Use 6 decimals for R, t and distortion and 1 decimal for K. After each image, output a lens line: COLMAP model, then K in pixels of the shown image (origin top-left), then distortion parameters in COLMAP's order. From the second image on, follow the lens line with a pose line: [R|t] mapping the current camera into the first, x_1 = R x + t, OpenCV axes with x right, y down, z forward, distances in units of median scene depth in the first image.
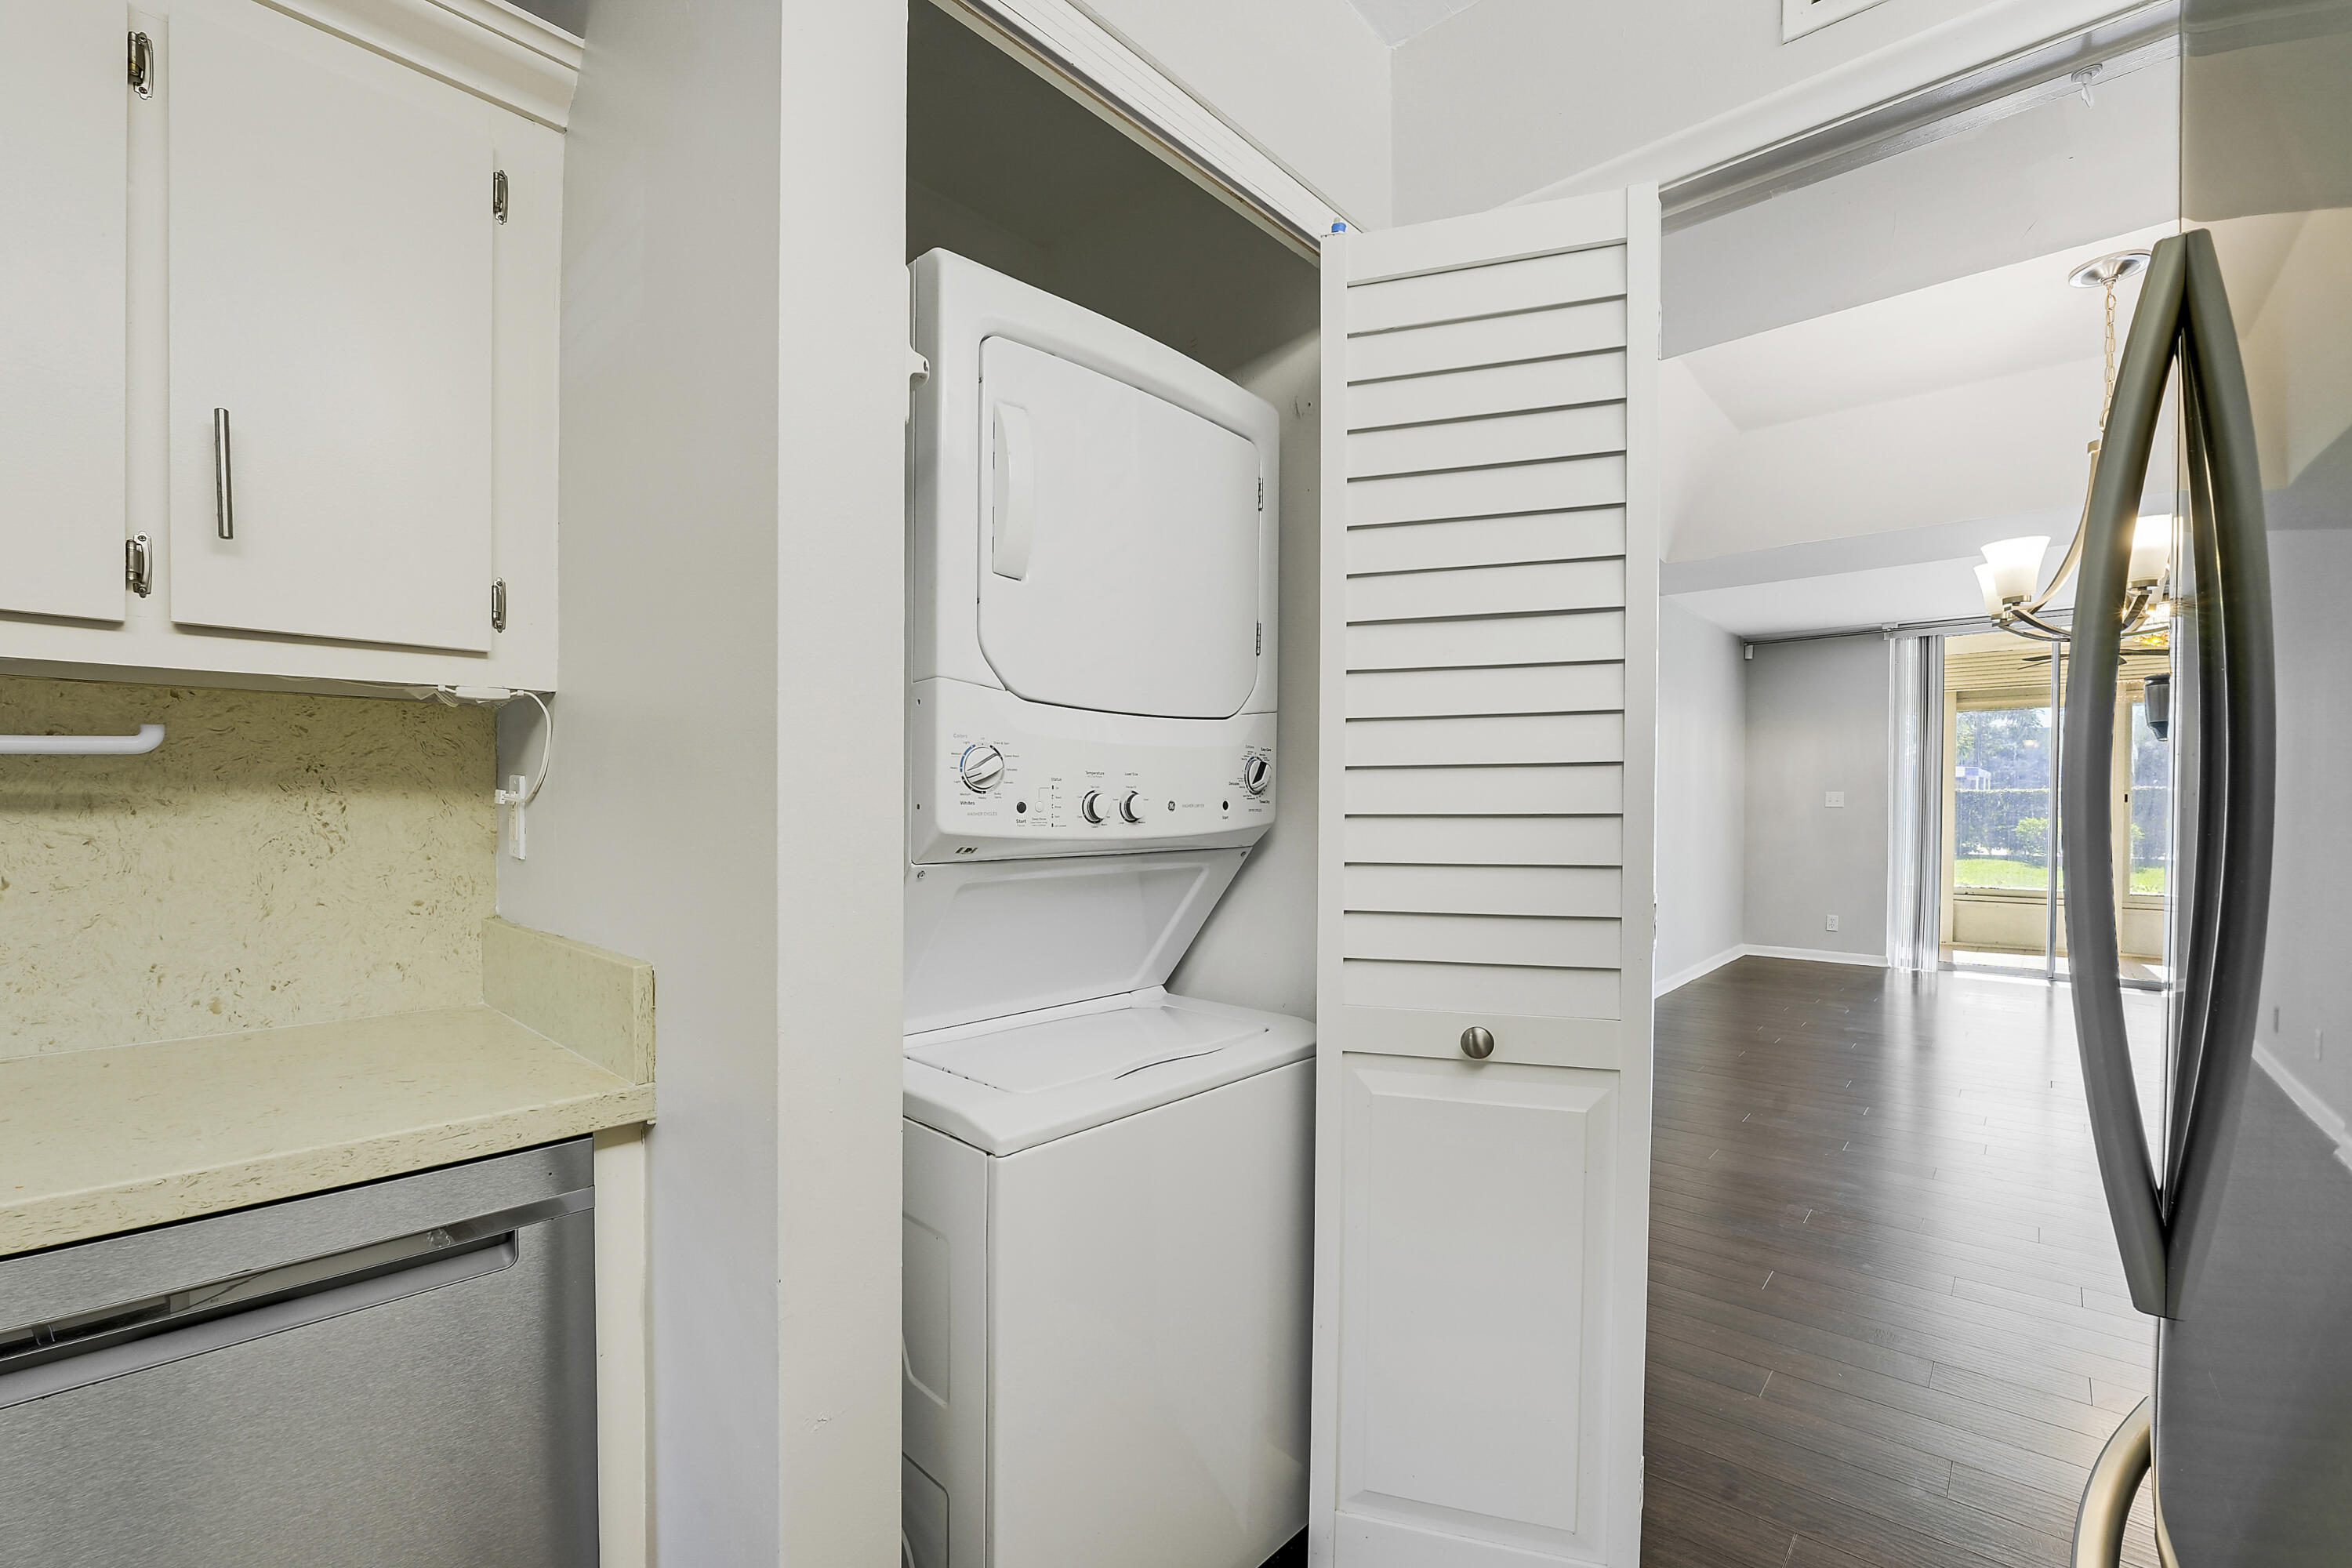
lens RADIAL K [[972.7, 0, 1160.4], [0, 972.7, 805.8], [0, 0, 1]] dist [-0.024453, 0.000008]
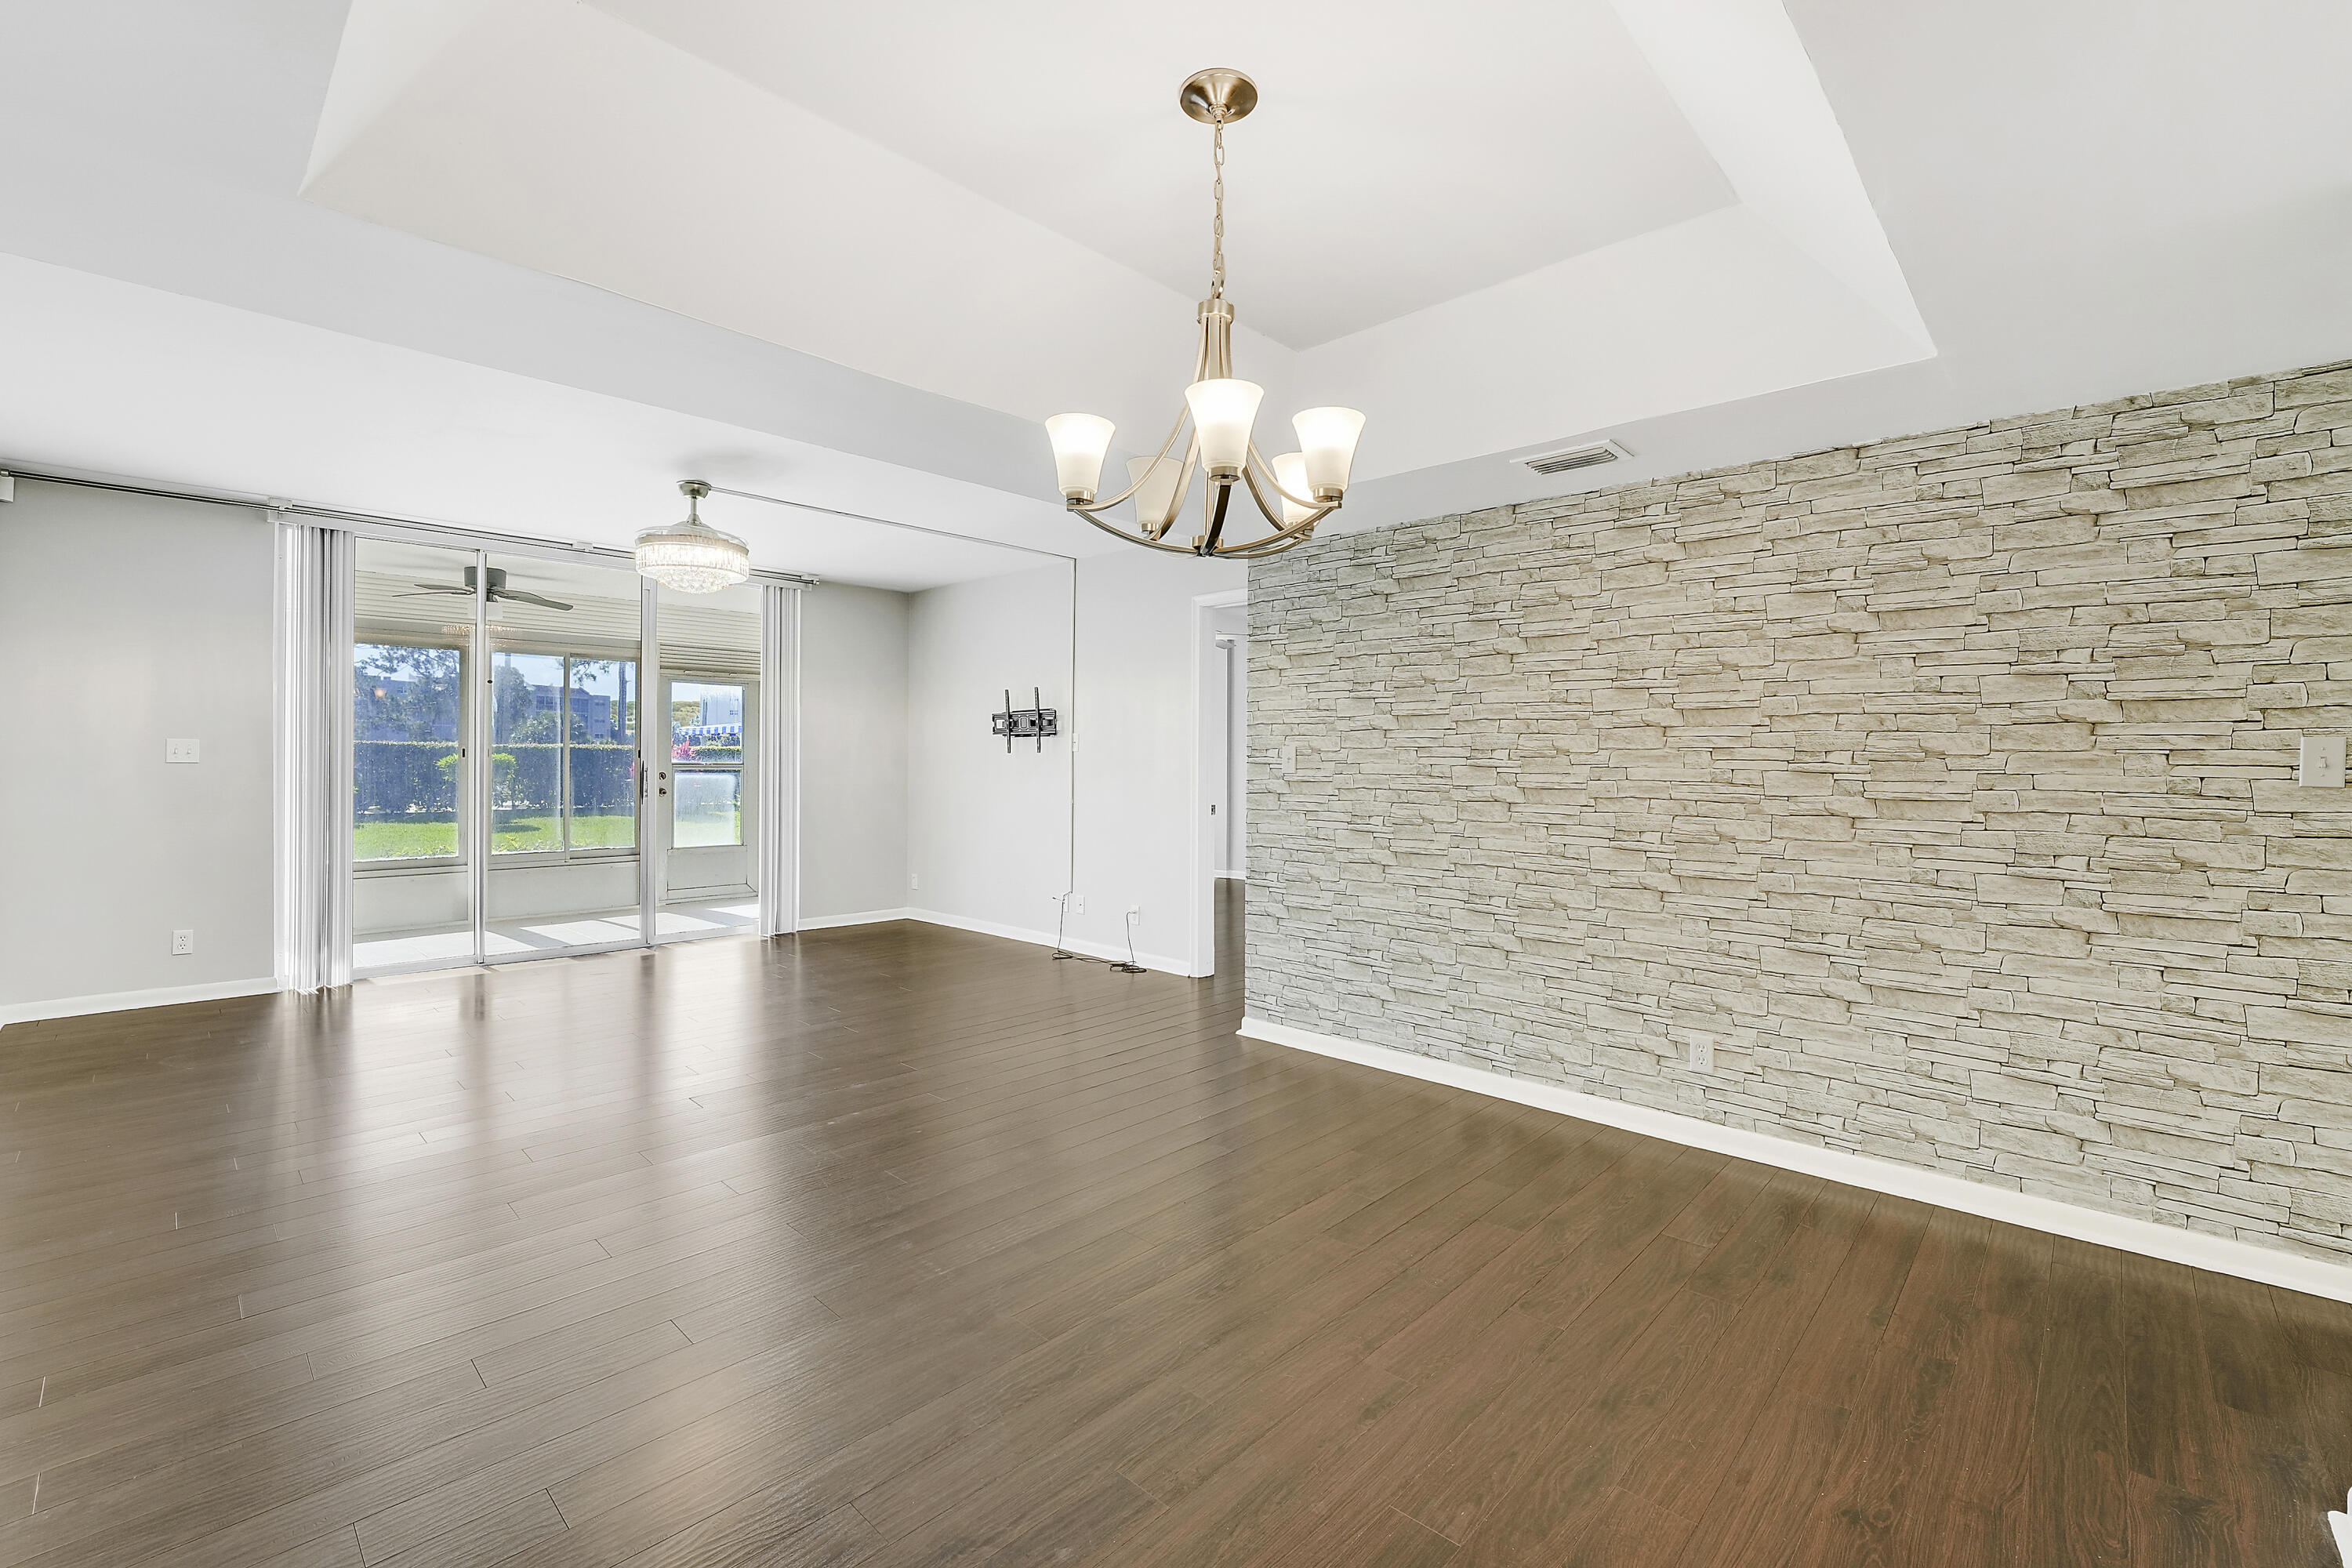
lens RADIAL K [[1000.9, 0, 1180.1], [0, 1000.9, 769.3], [0, 0, 1]] dist [-0.023414, 0.000160]
pose [[0.013033, -0.011609, 0.999848, 0.056260], [0.000870, 0.999932, 0.011598, -0.001842], [-0.999915, 0.000719, 0.013042, 0.335587]]
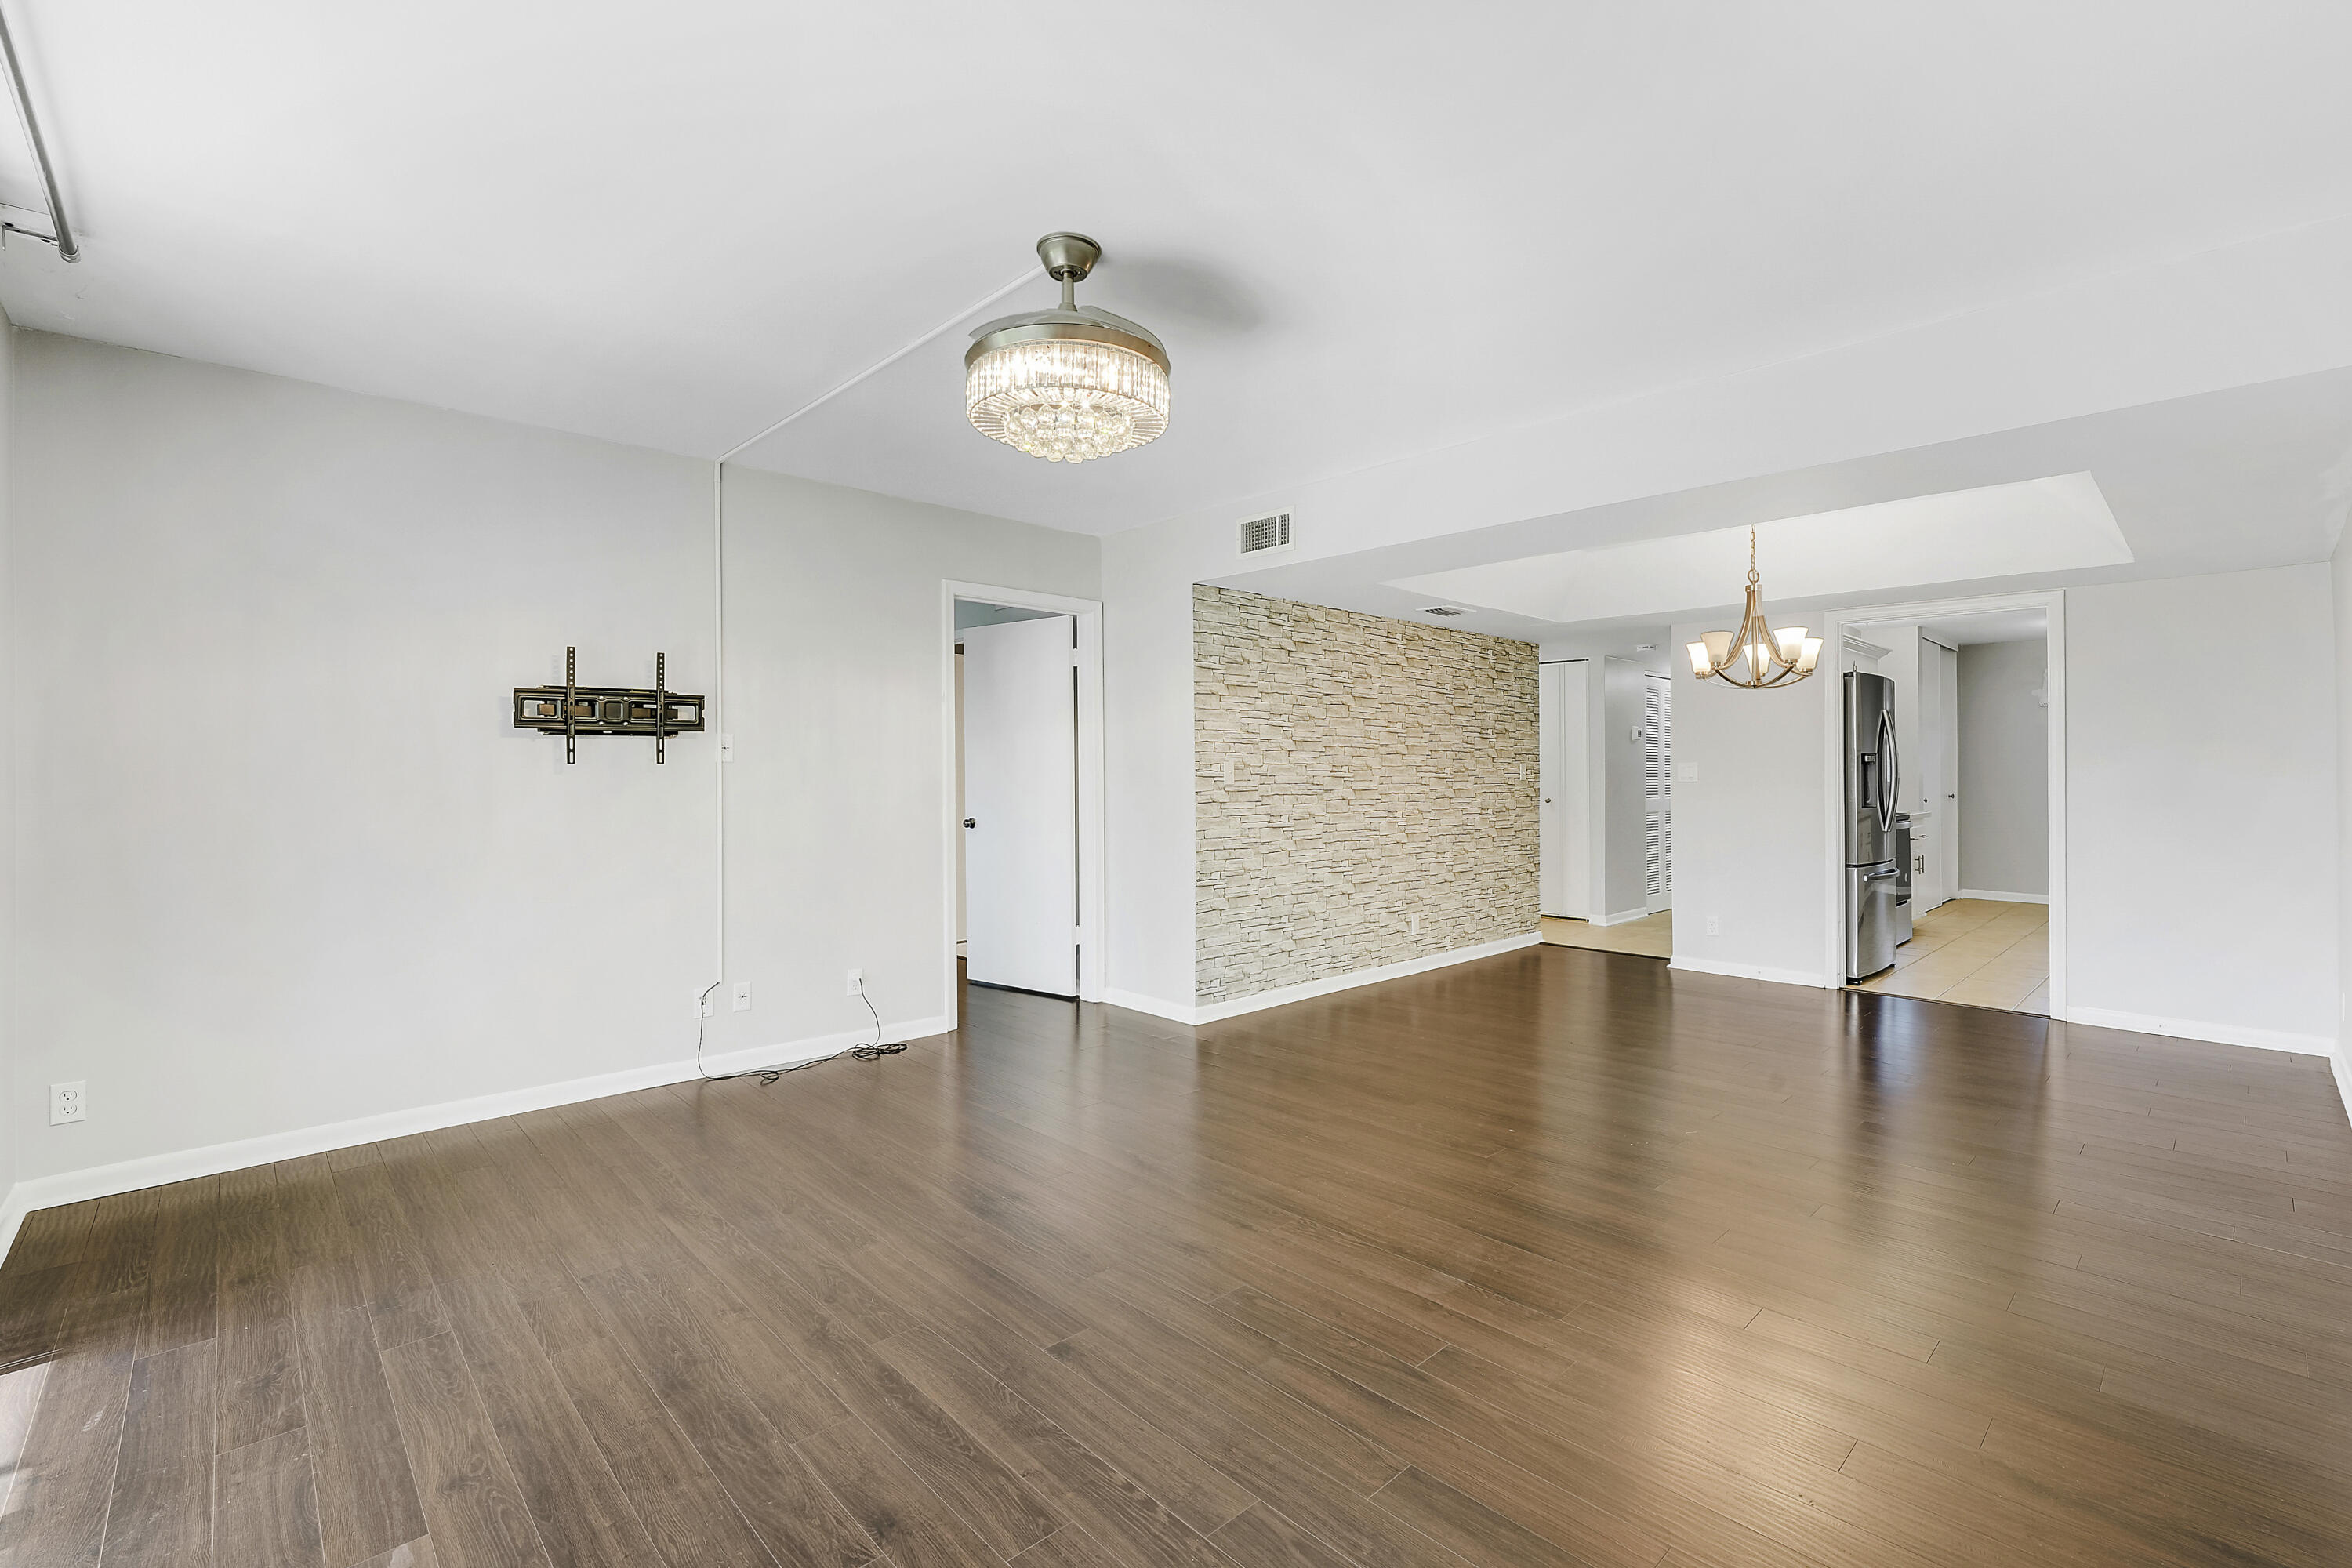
lens RADIAL K [[1026.0, 0, 1211.2], [0, 1026.0, 780.6], [0, 0, 1]] dist [-0.000111, 0.000231]
pose [[-0.998471, -0.000552, 0.055274, 0.650068], [0.000115, 0.999927, 0.012051, -0.004178], [-0.055277, 0.012039, -0.998398, 1.025469]]
